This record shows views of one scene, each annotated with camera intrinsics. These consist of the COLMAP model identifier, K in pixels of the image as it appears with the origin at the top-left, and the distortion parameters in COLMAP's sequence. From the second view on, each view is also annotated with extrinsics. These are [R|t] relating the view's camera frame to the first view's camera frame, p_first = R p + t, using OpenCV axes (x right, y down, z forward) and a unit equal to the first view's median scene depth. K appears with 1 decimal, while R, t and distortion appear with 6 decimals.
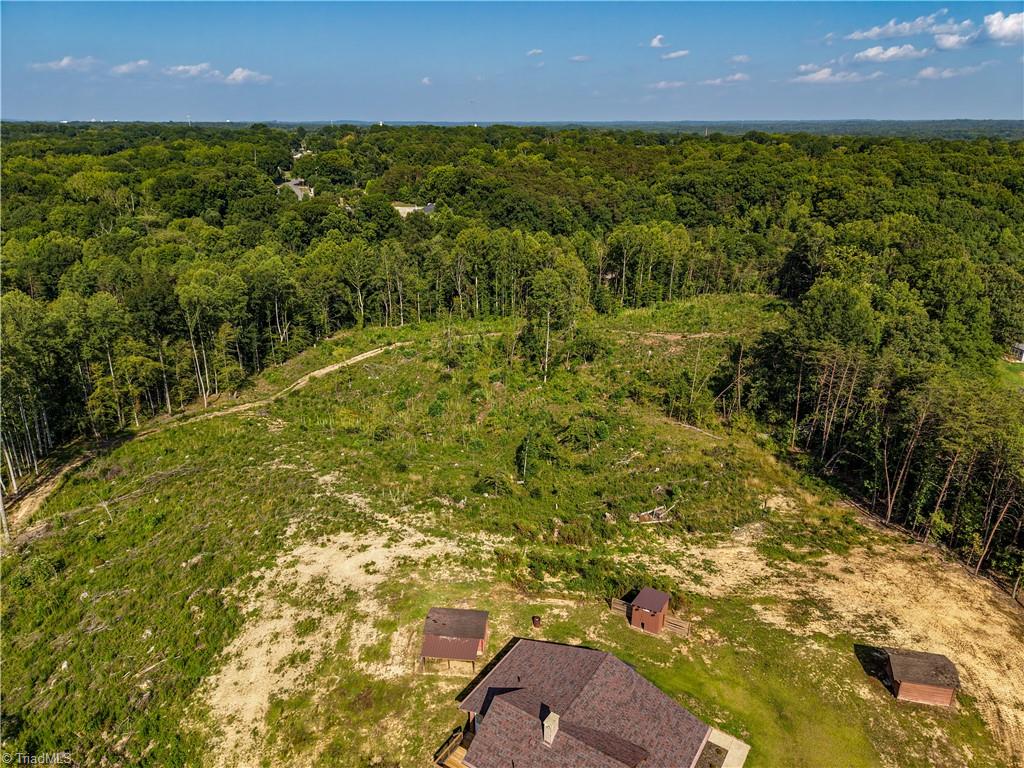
lens RADIAL K [[678.4, 0, 506.2], [0, 678.4, 387.1], [0, 0, 1]] dist [0.020763, -0.015359]
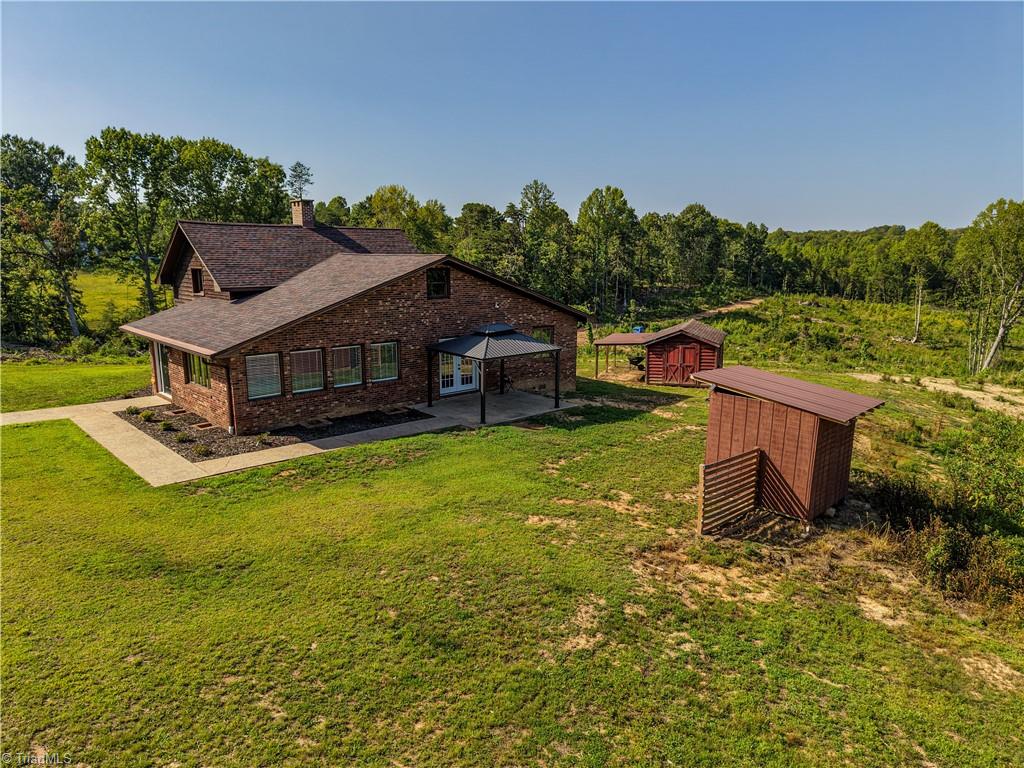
lens RADIAL K [[678.4, 0, 514.7], [0, 678.4, 399.2], [0, 0, 1]] dist [0.020763, -0.015359]
pose [[-0.227512, 0.207888, -0.951326, 0.464871], [-0.348913, 0.894676, 0.278952, 0.265464], [0.909119, 0.395395, -0.131014, 0.897910]]
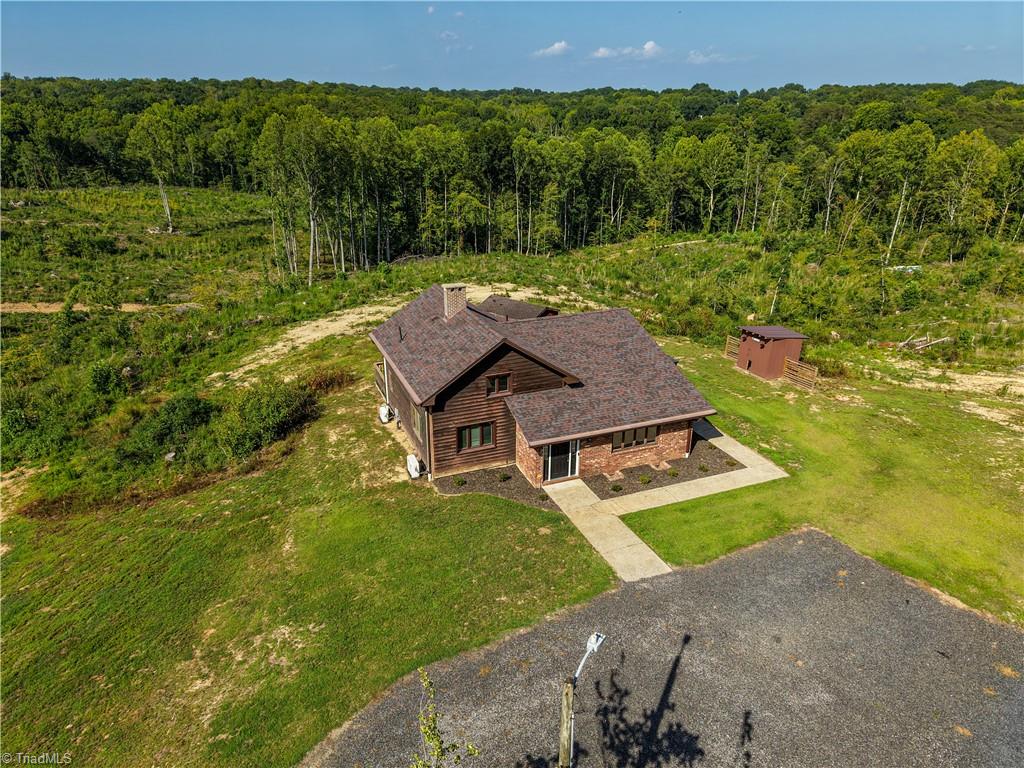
lens RADIAL K [[678.4, 0, 509.5], [0, 678.4, 387.4], [0, 0, 1]] dist [0.020763, -0.015359]
pose [[0.828428, 0.221876, -0.514275, 0.340590], [-0.205476, 0.974564, 0.089466, 0.342310], [0.521044, 0.031555, 0.852946, 0.272077]]
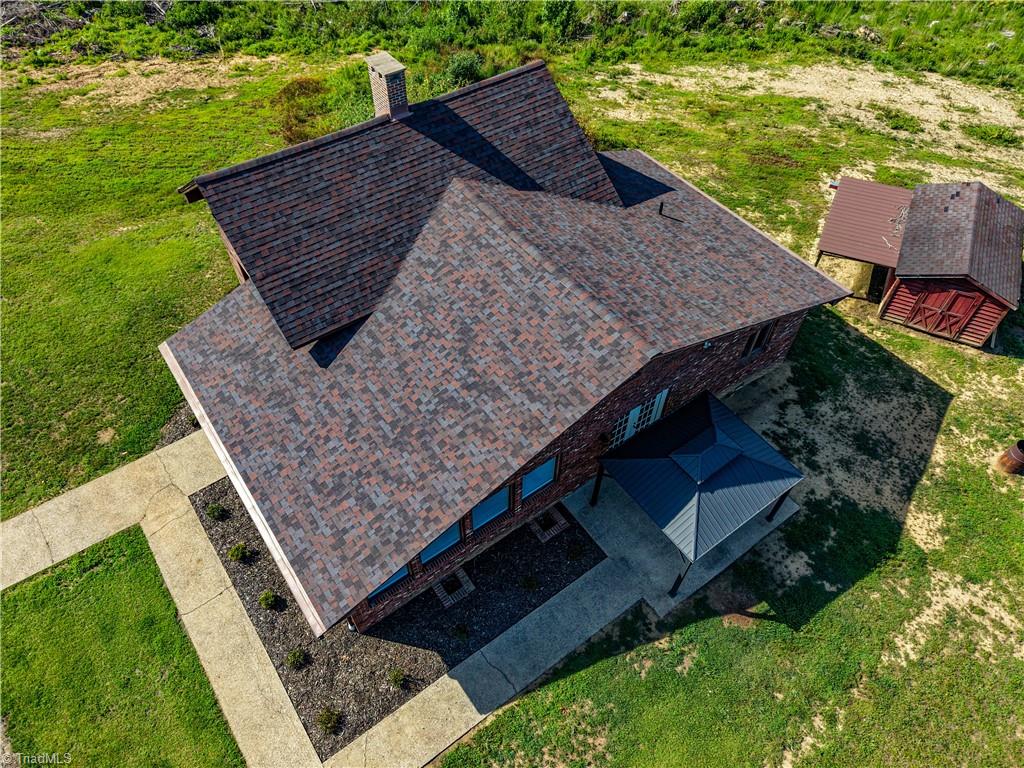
lens RADIAL K [[678.4, 0, 513.8], [0, 678.4, 384.6], [0, 0, 1]] dist [0.020763, -0.015359]
pose [[-0.339507, 0.729703, -0.593522, 0.267222], [-0.343305, 0.491340, 0.800454, 0.159750], [0.875715, 0.475519, 0.083698, 0.738529]]
